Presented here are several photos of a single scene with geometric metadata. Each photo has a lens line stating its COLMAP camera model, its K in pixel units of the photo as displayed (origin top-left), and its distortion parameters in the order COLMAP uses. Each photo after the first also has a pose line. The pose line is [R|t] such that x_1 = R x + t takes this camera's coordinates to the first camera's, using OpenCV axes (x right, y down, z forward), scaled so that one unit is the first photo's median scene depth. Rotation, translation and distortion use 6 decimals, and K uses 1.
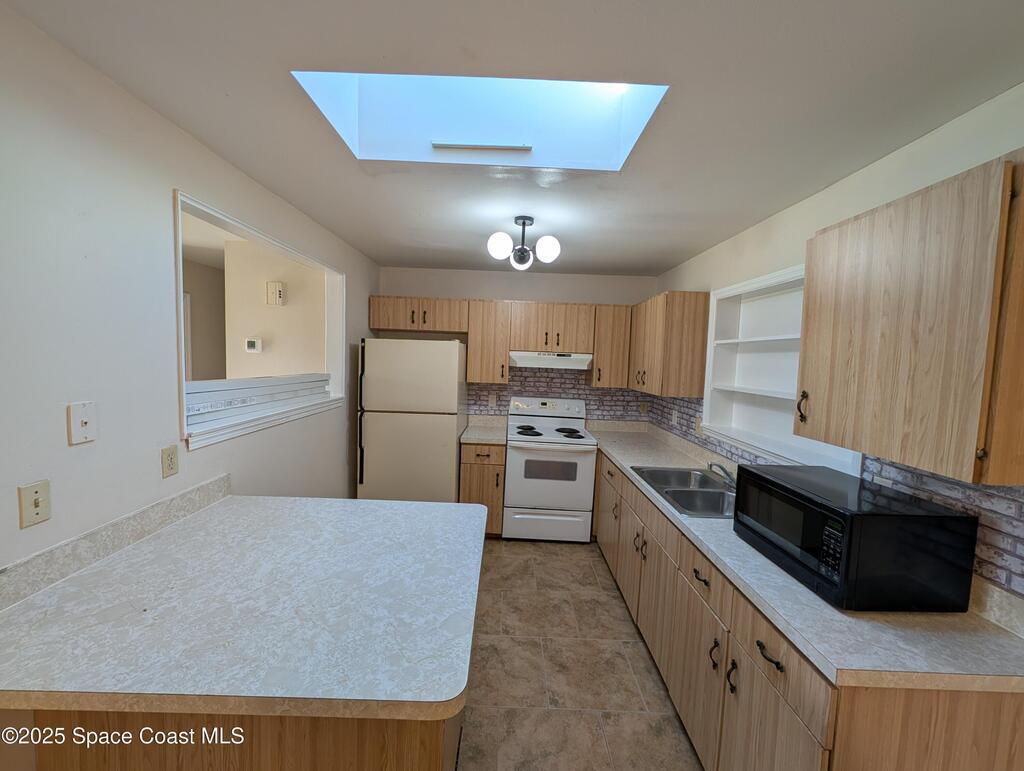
lens RADIAL K [[394.0, 0, 510.0], [0, 394.0, 384.1], [0, 0, 1]] dist [-0.001517, 0.000605]
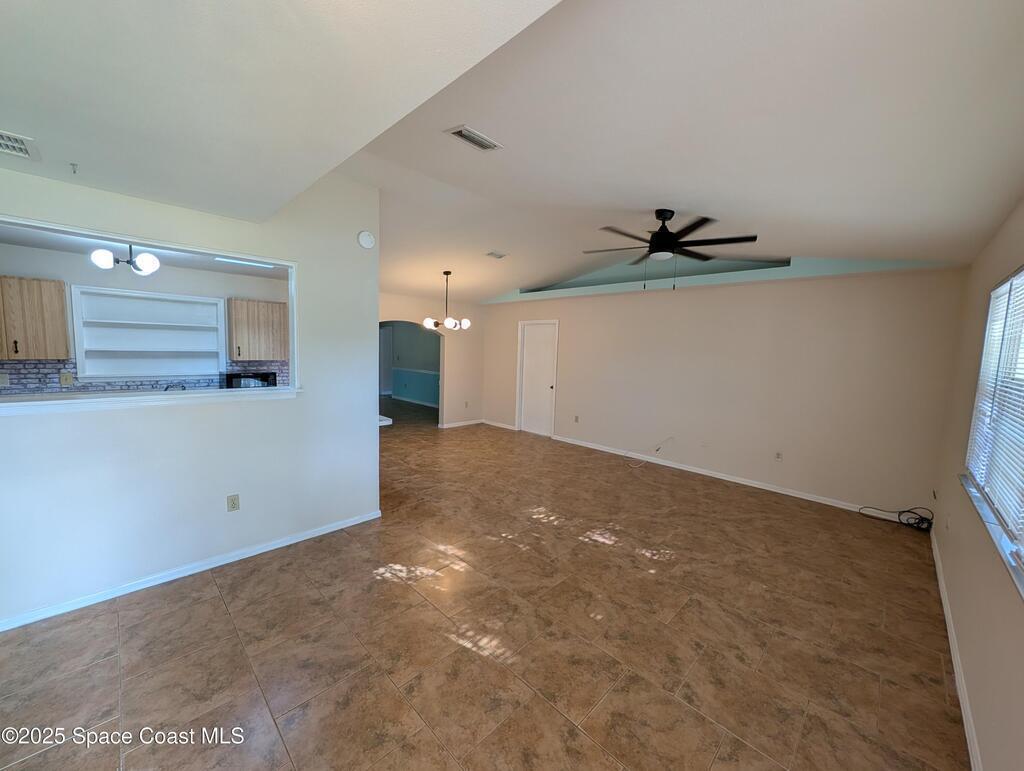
lens RADIAL K [[394.0, 0, 510.0], [0, 394.0, 384.1], [0, 0, 1]] dist [-0.001517, 0.000605]
pose [[-0.706339, -0.126354, 0.696505, -1.378868], [-0.009551, 0.985552, 0.169104, -0.108386], [-0.707809, 0.112792, -0.697341, 0.741381]]
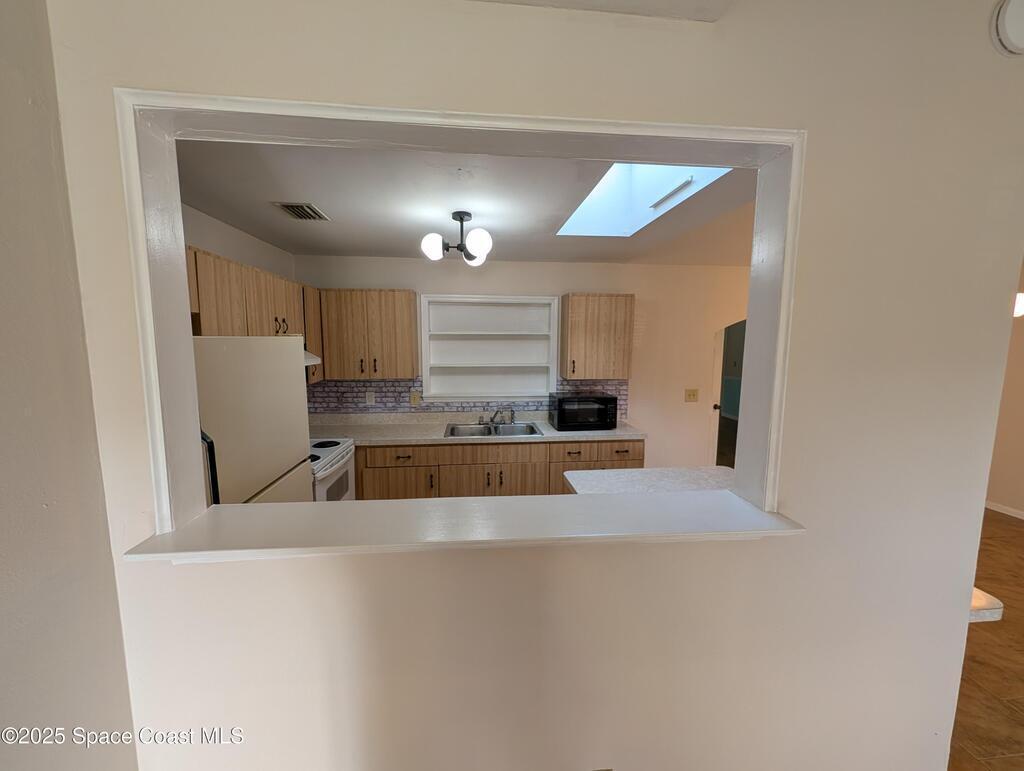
lens RADIAL K [[394.0, 0, 510.0], [0, 394.0, 384.1], [0, 0, 1]] dist [-0.001517, 0.000605]
pose [[-0.090358, -0.148345, 0.984799, -0.690754], [0.061530, 0.986124, 0.154190, -0.100416], [-0.994007, 0.074527, -0.079977, 0.680226]]
